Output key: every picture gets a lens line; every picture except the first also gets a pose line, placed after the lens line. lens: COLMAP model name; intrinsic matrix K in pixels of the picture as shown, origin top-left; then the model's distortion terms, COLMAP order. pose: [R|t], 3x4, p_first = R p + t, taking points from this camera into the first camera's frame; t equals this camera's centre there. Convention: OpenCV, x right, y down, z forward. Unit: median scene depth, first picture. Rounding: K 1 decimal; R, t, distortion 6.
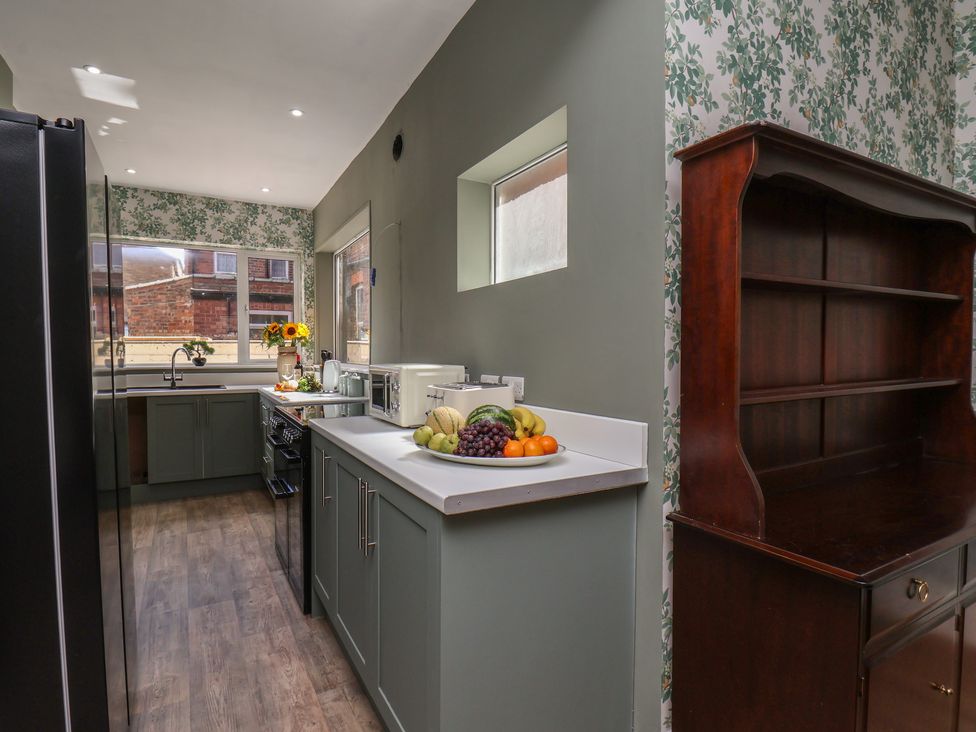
lens RADIAL K [[519.4, 0, 487.3], [0, 519.4, 363.0], [0, 0, 1]] dist [-0.002820, -0.001759]
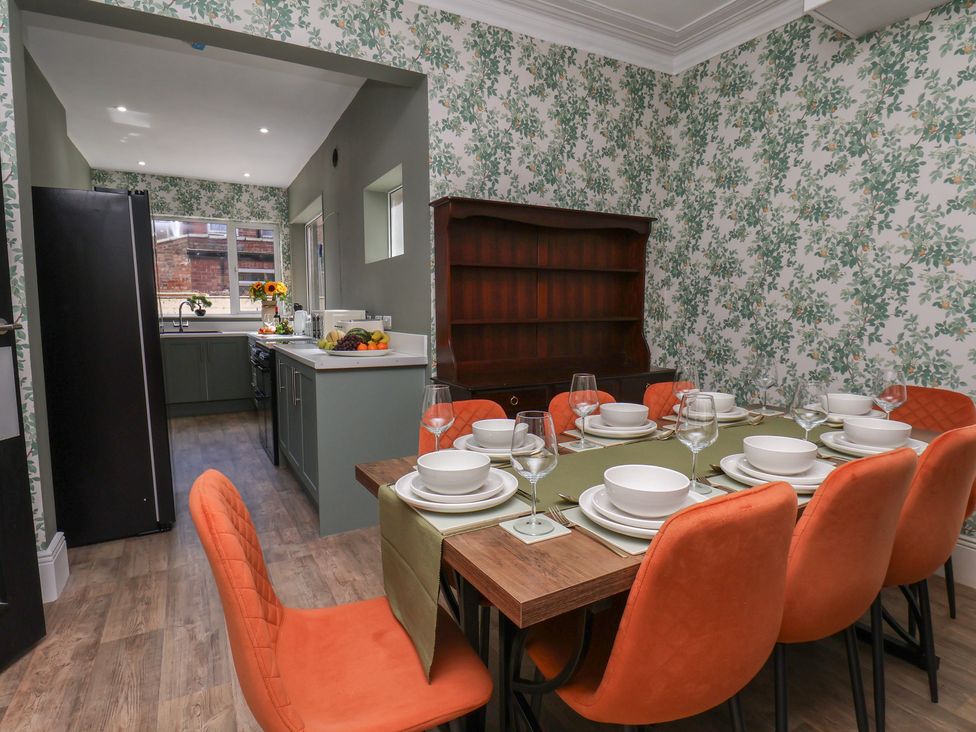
lens RADIAL K [[533.0, 0, 488.0], [0, 533.0, 366.0], [0, 0, 1]] dist [-0.001588, -0.001161]
pose [[0.999980, 0.001600, -0.006094, 0.161923], [-0.001080, 0.996427, 0.084446, 0.017406], [0.006207, -0.084438, 0.996409, -0.314917]]
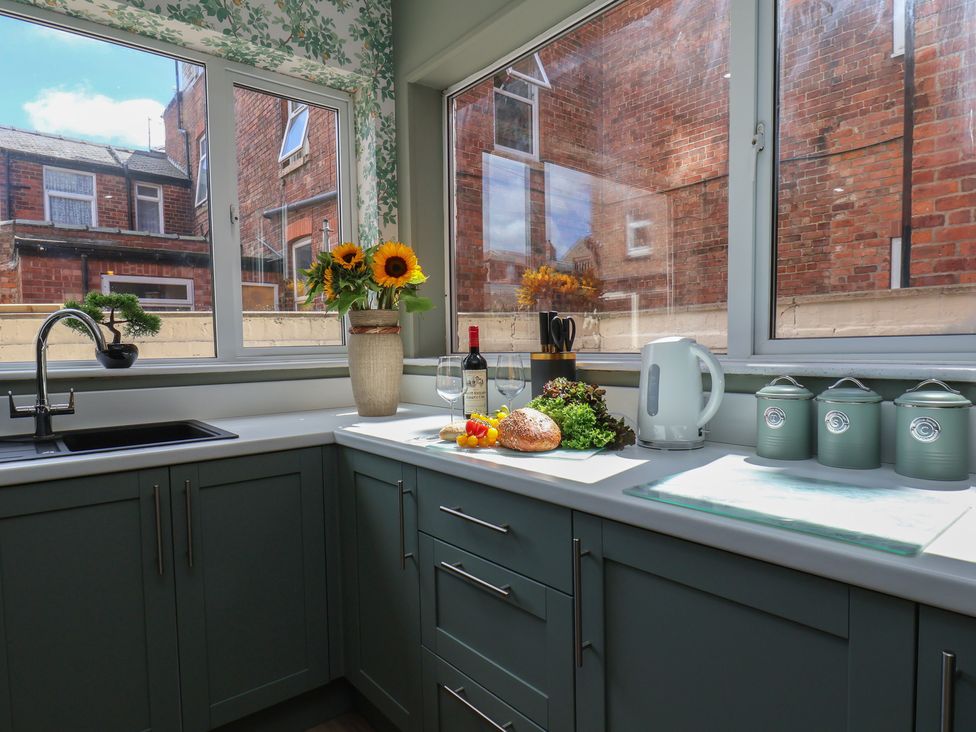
lens RADIAL K [[578.7, 0, 488.1], [0, 578.7, 369.7], [0, 0, 1]] dist [-0.000199, -0.000908]
pose [[0.982620, -0.024382, 0.184019, -0.396556], [0.019819, 0.999450, 0.026598, 0.001896], [-0.184566, -0.022489, 0.982563, 0.594254]]
